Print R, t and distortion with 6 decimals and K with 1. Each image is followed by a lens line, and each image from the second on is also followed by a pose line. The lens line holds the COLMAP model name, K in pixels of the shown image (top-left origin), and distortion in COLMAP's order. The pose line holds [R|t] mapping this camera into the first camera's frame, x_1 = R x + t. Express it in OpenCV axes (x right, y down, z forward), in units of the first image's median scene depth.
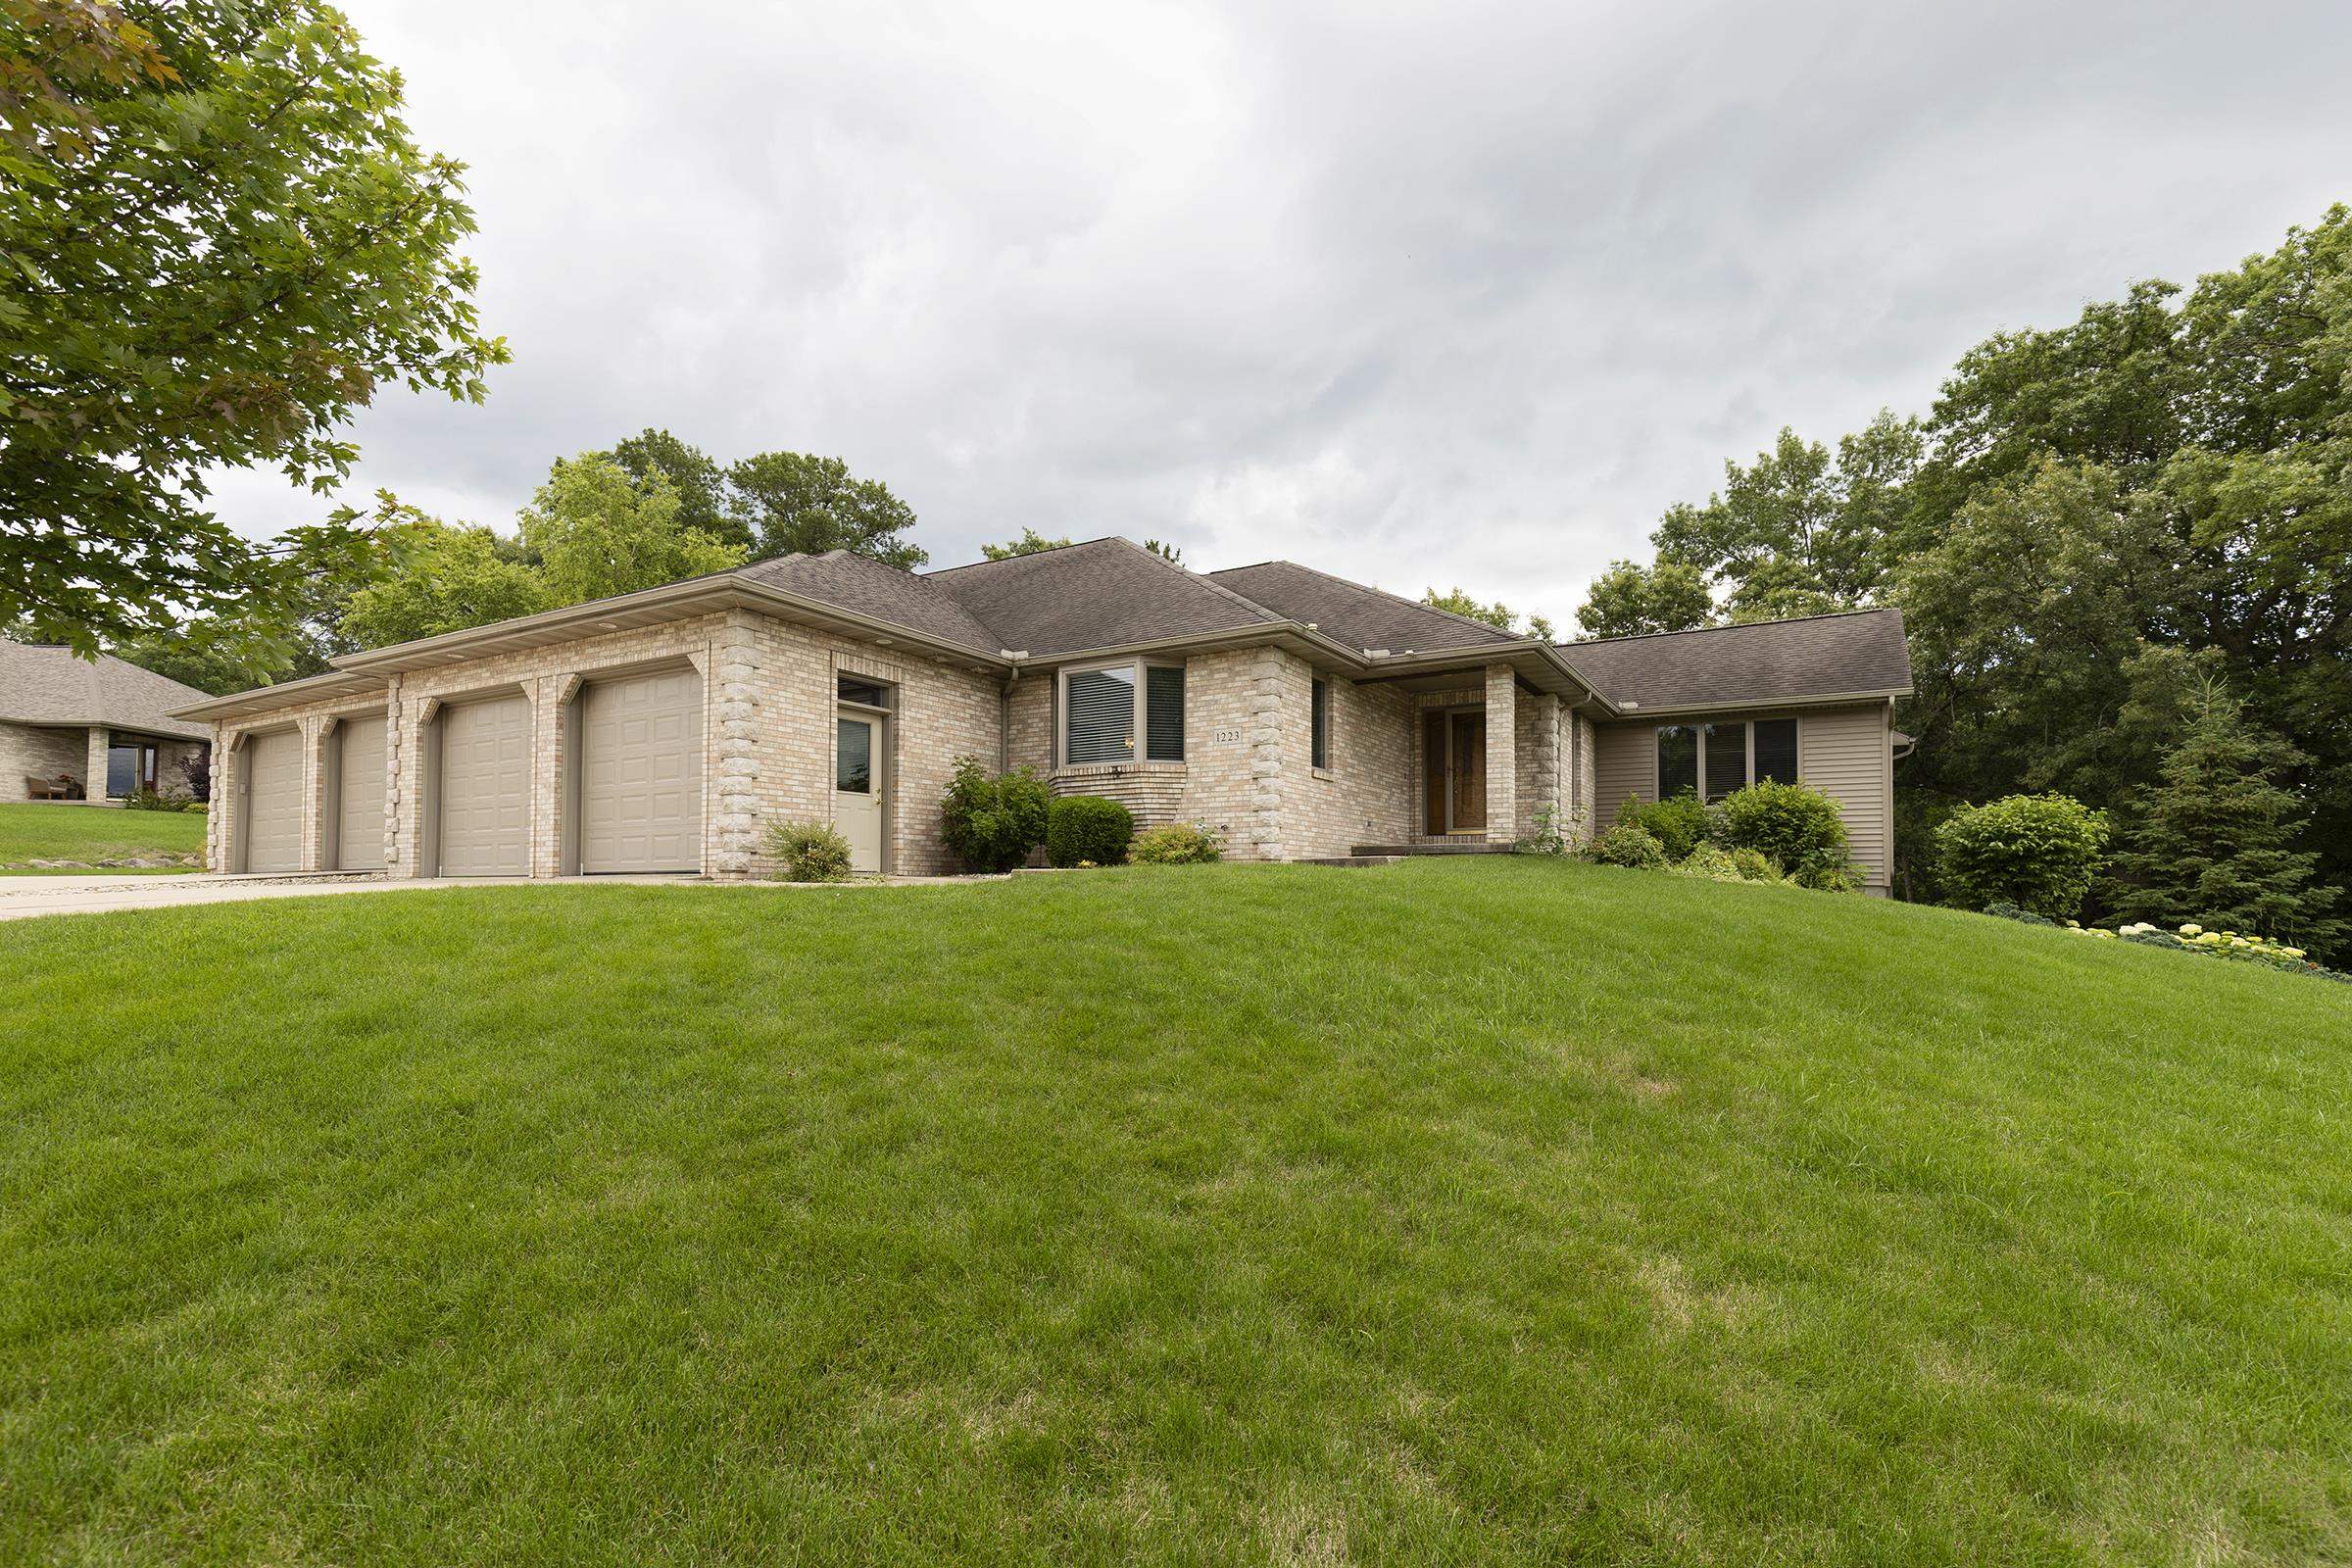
lens RADIAL K [[1087.9, 0, 1183.4], [0, 1087.9, 754.8], [0, 0, 1]] dist [0.036735, -0.000283]
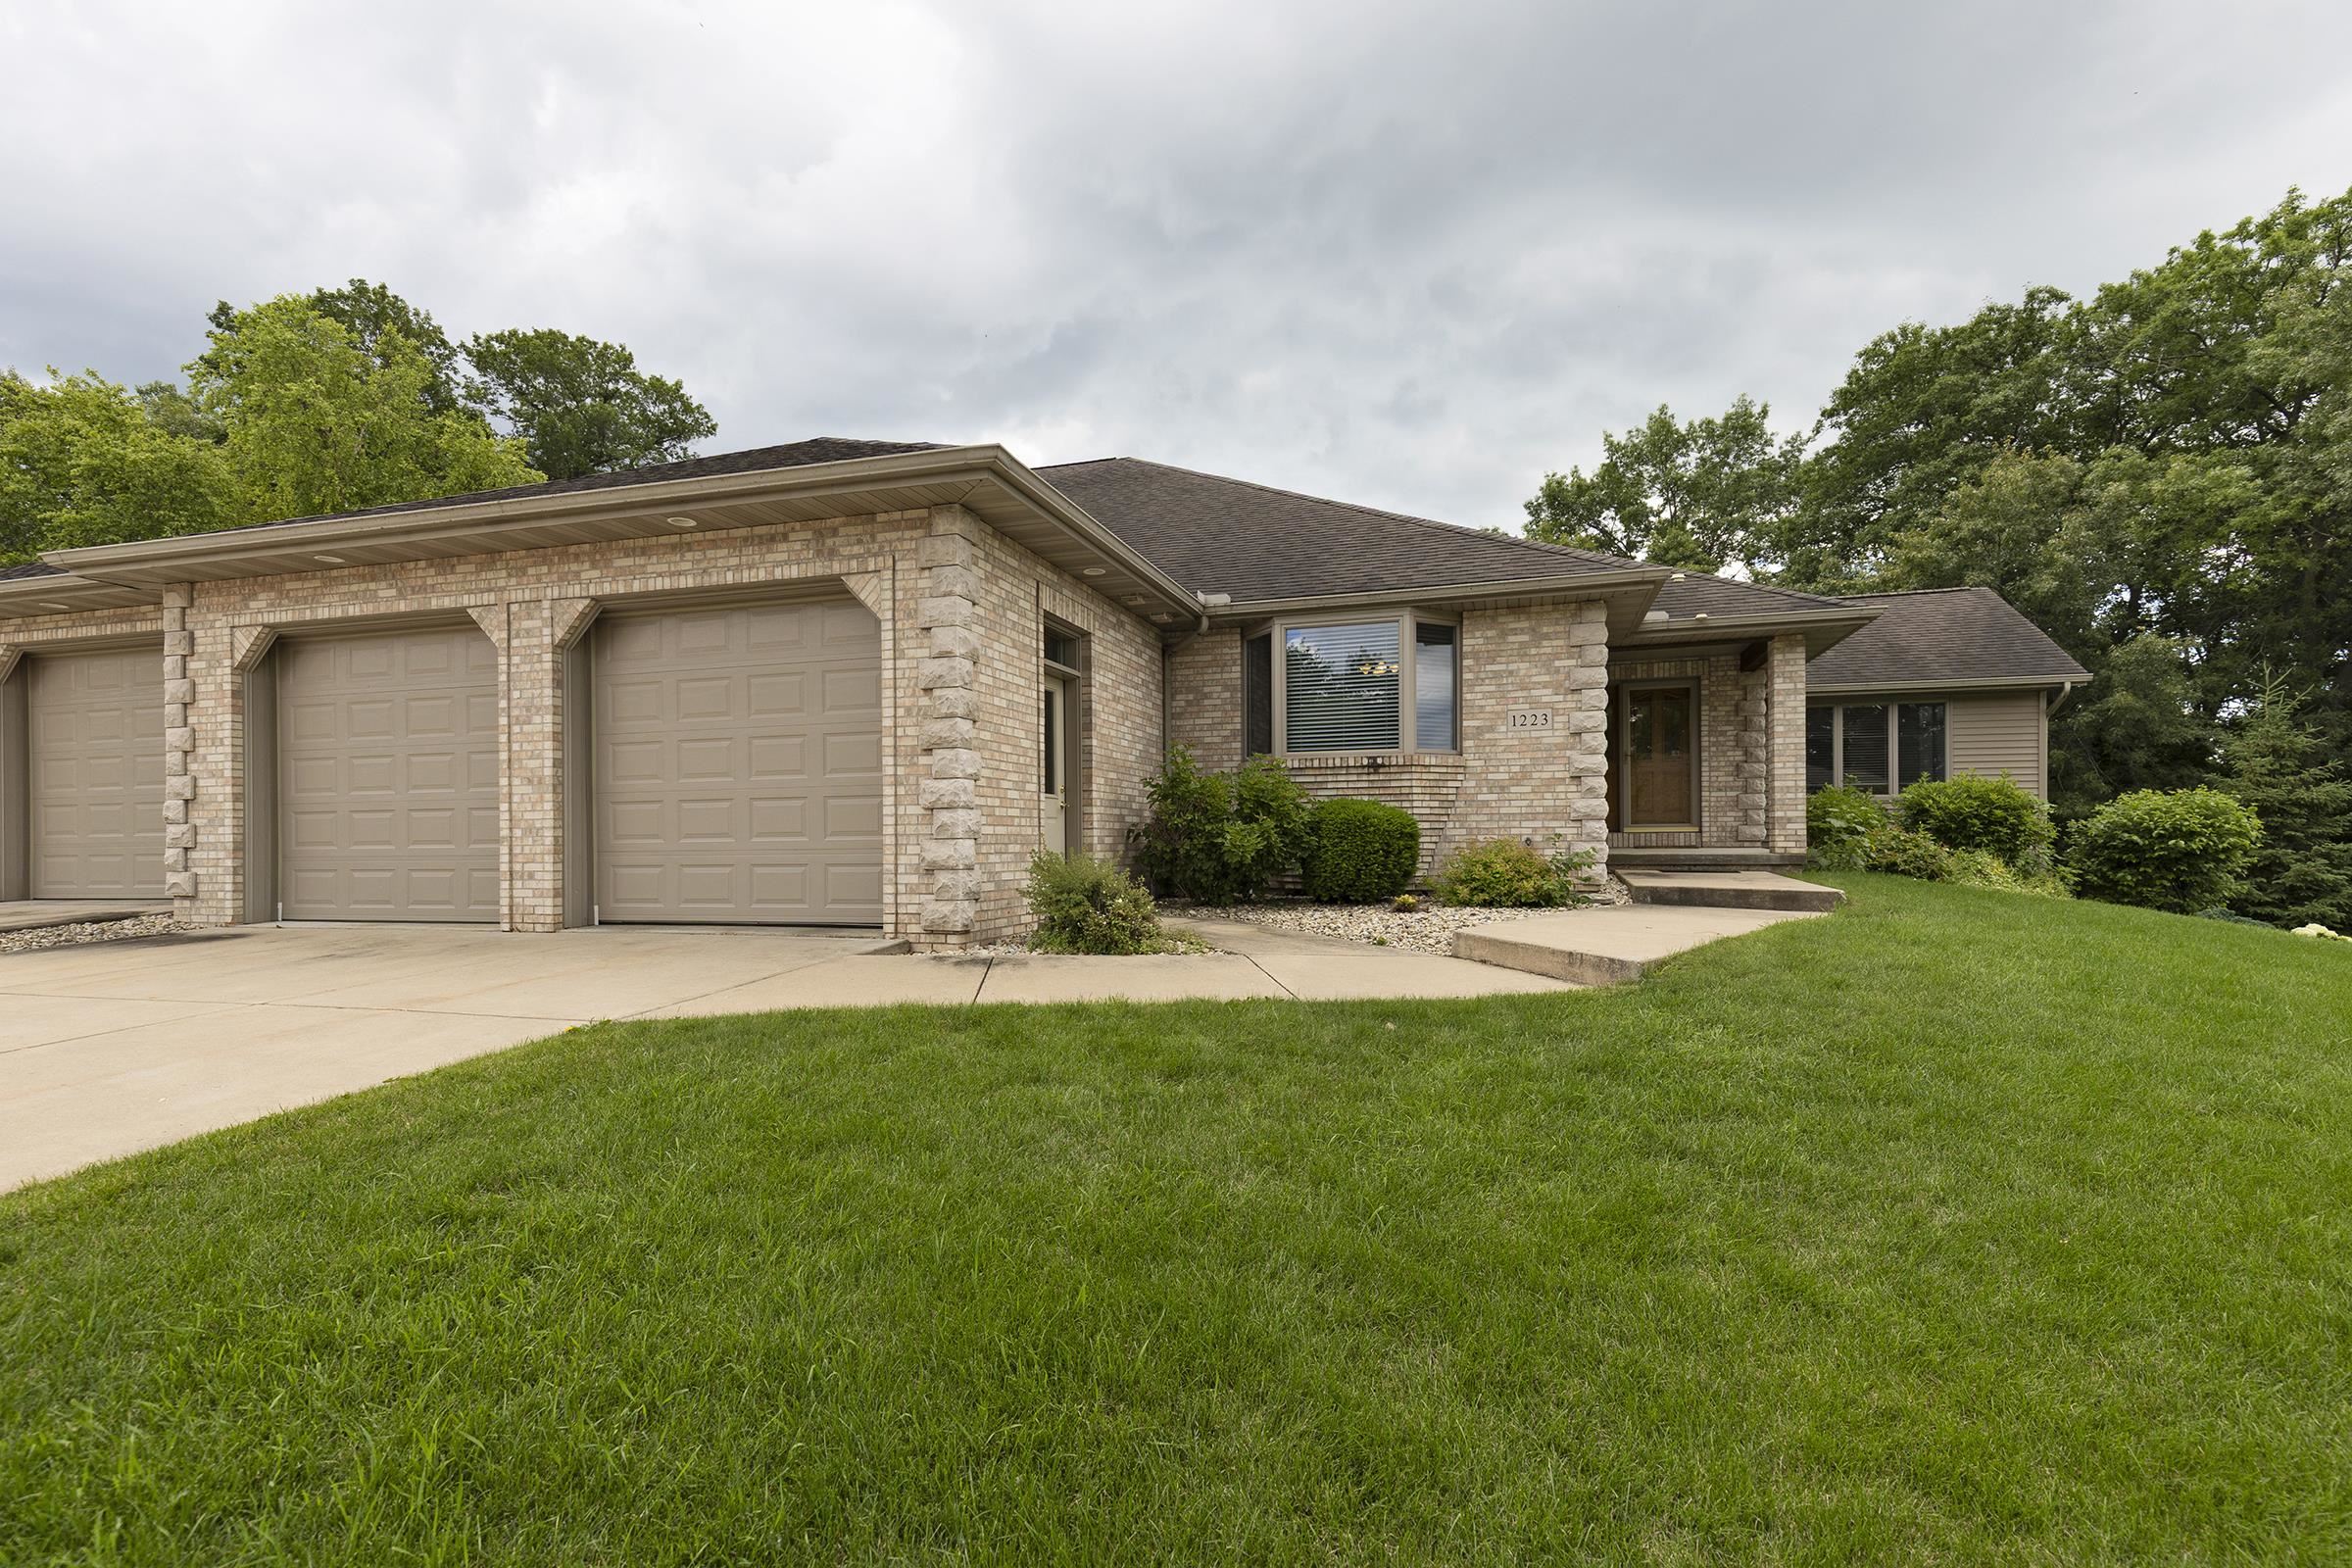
lens RADIAL K [[1087.9, 0, 1183.4], [0, 1087.9, 754.8], [0, 0, 1]] dist [0.036735, -0.000283]
pose [[0.972692, 0.010265, 0.231873, -0.326709], [-0.020218, 0.998971, 0.040586, -0.016422], [-0.231218, -0.044166, 0.971899, 0.285507]]
